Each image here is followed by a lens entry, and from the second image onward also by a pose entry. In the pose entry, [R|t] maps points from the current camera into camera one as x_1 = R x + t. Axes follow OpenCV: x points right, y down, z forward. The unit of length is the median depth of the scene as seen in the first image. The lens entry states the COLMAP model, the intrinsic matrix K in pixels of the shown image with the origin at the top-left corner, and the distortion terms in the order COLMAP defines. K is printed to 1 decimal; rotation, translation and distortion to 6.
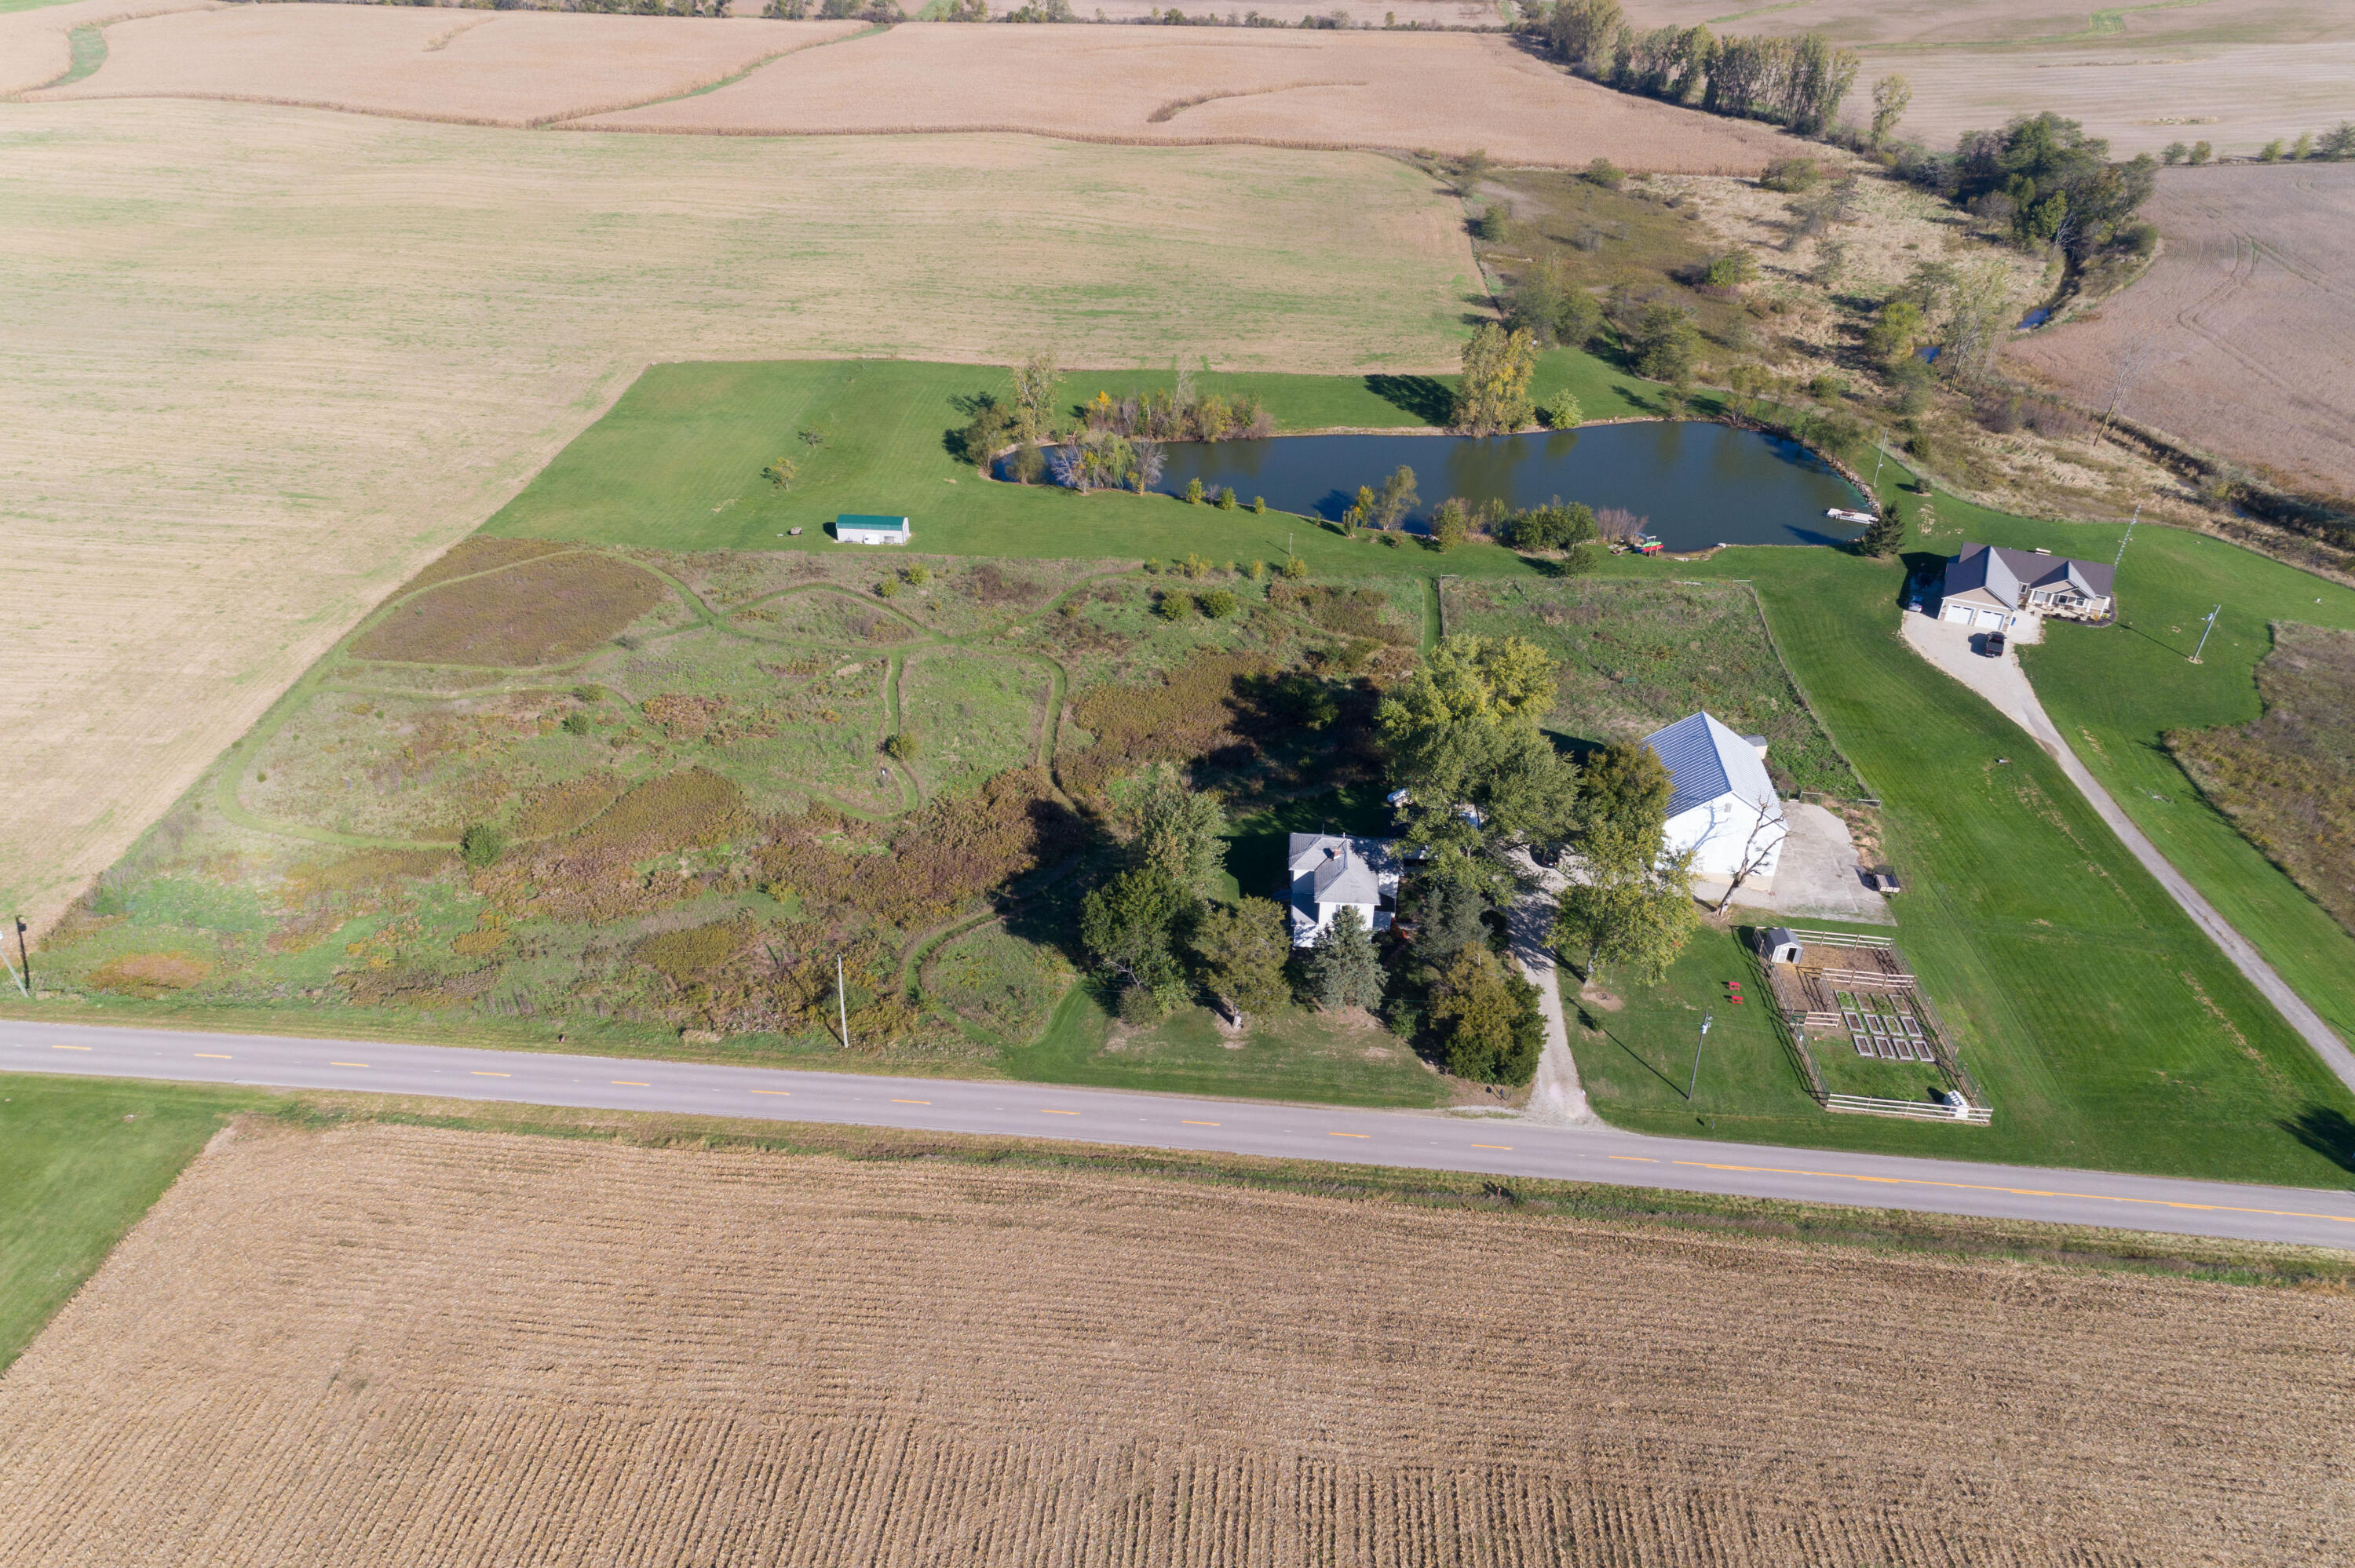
lens RADIAL K [[1548.1, 0, 1181.7], [0, 1548.1, 778.5], [0, 0, 1]] dist [0.022033, 0.018157]
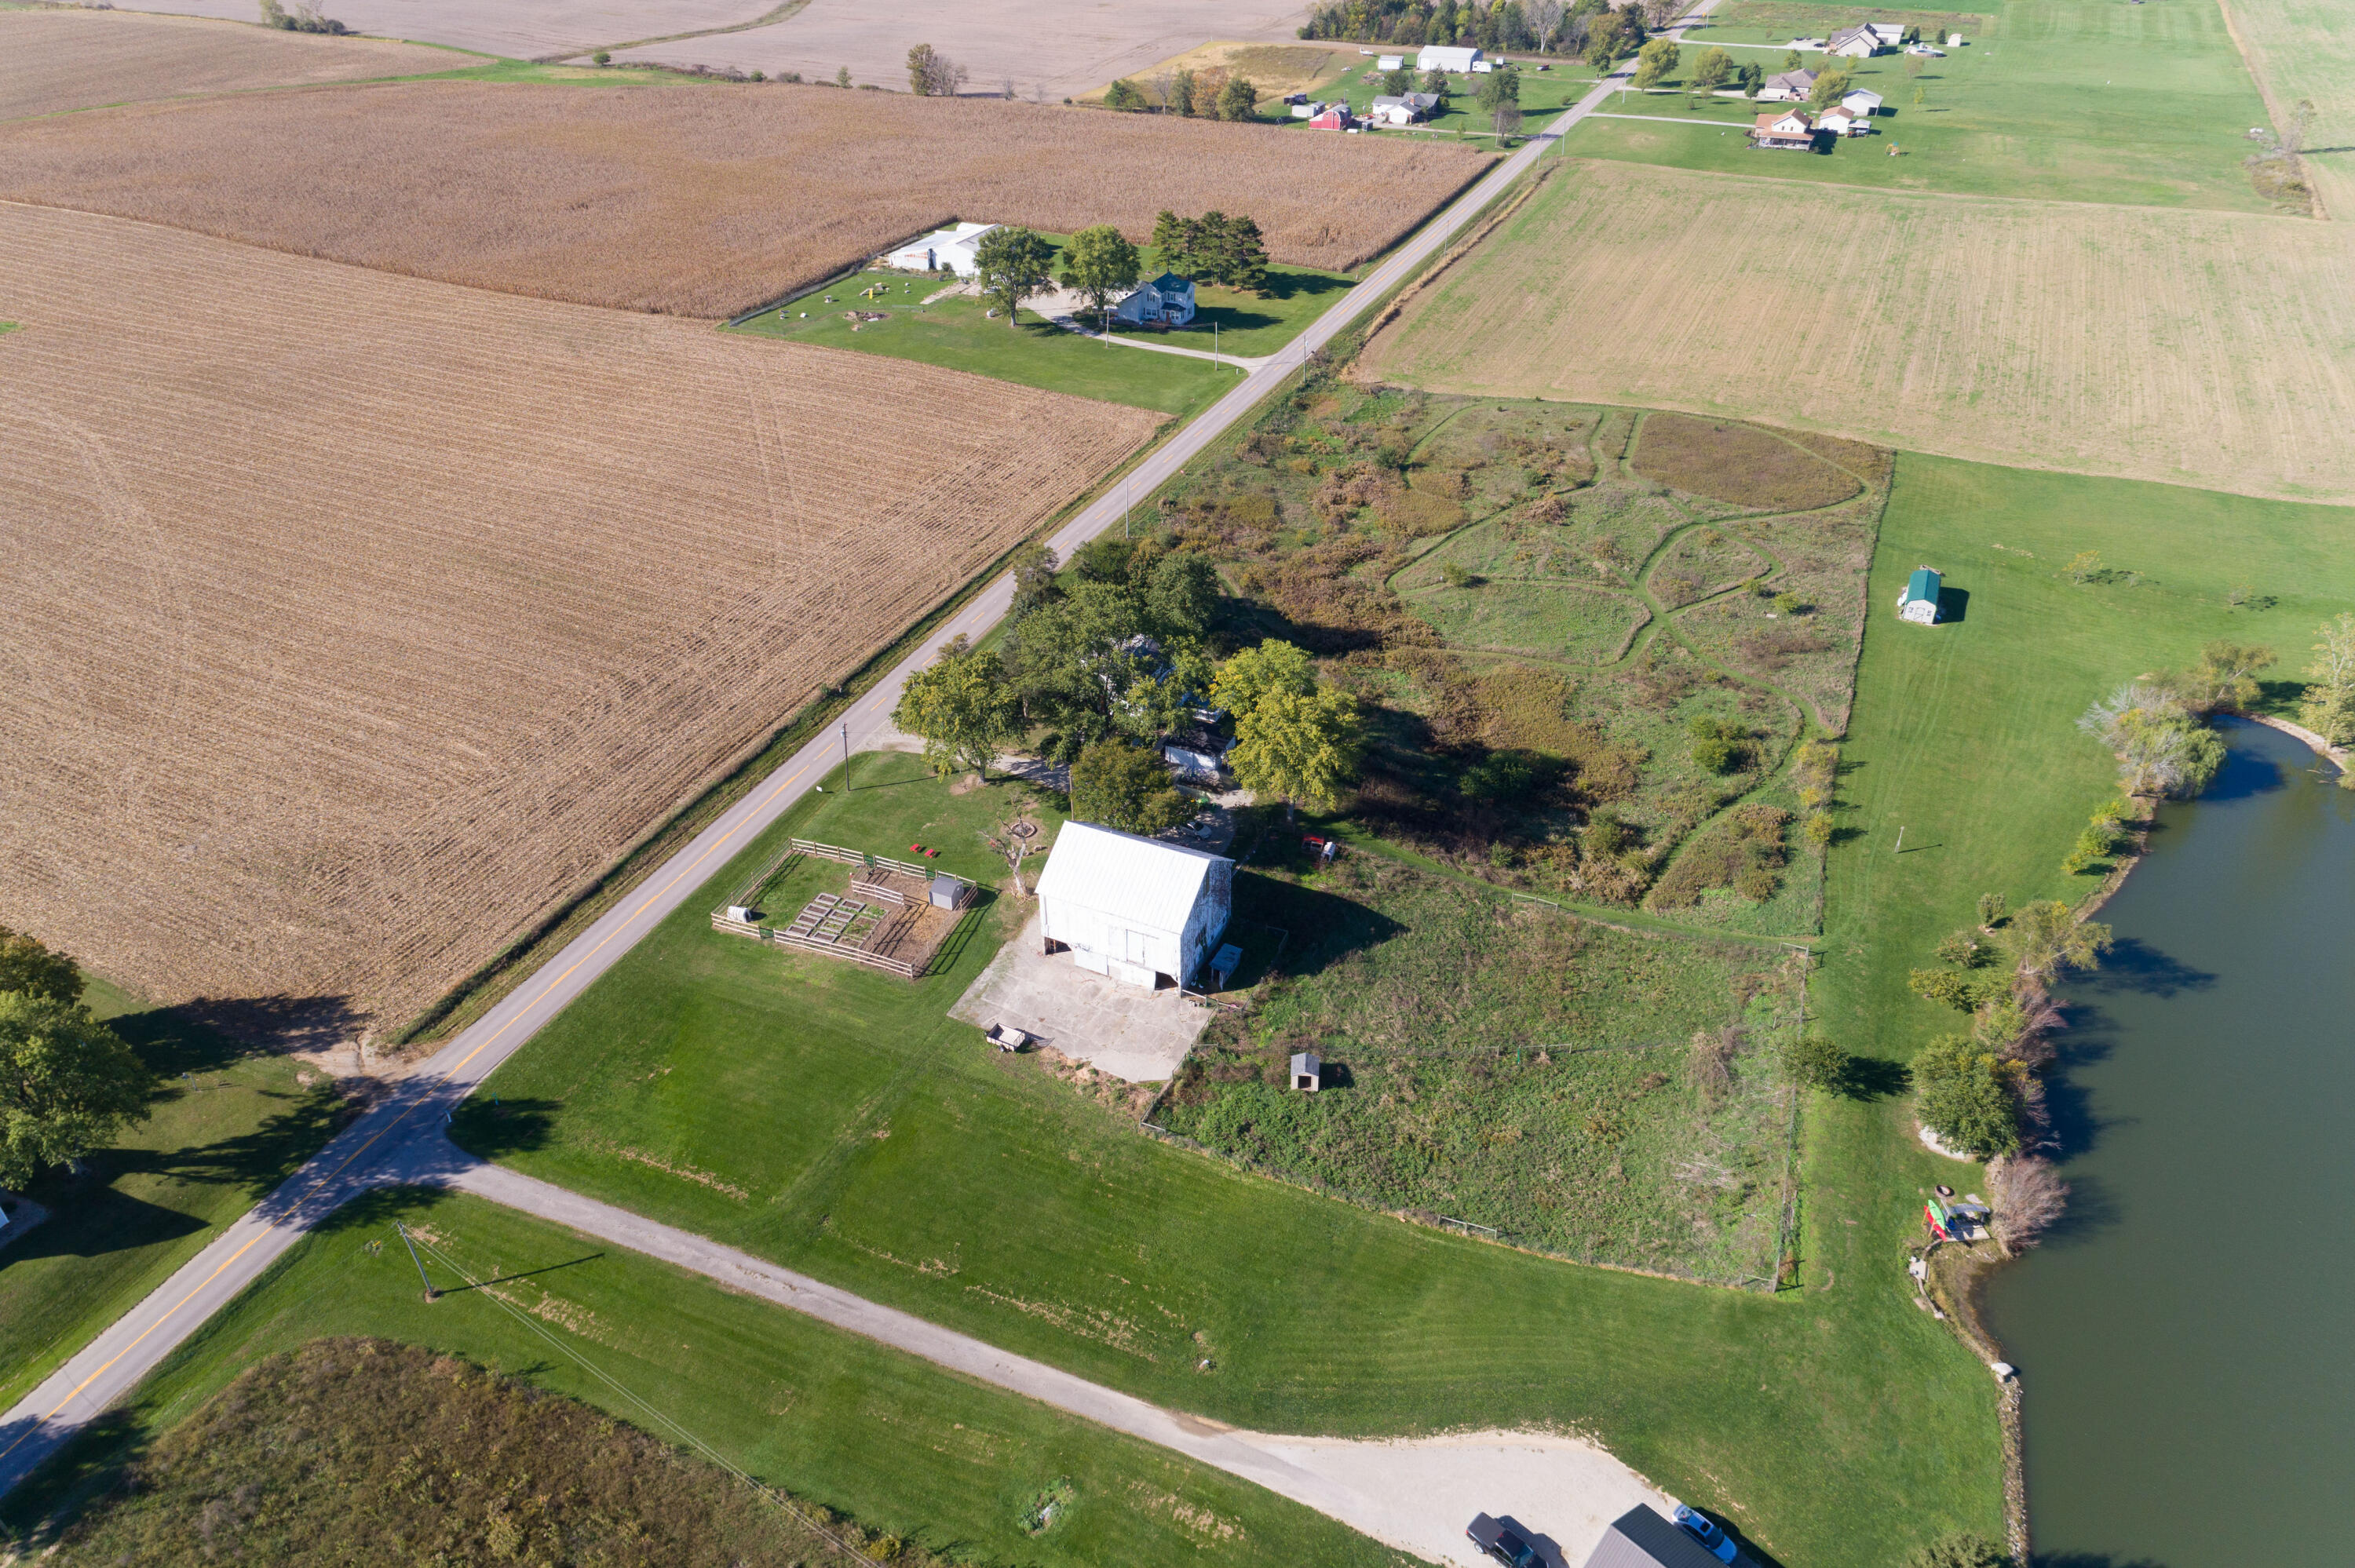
lens RADIAL K [[1548.1, 0, 1181.7], [0, 1548.1, 778.5], [0, 0, 1]] dist [0.022033, 0.018157]
pose [[-0.326440, 0.520984, -0.788678, 0.865806], [-0.517943, 0.599375, 0.610315, -0.513659], [0.790678, 0.607721, 0.074179, 0.764388]]
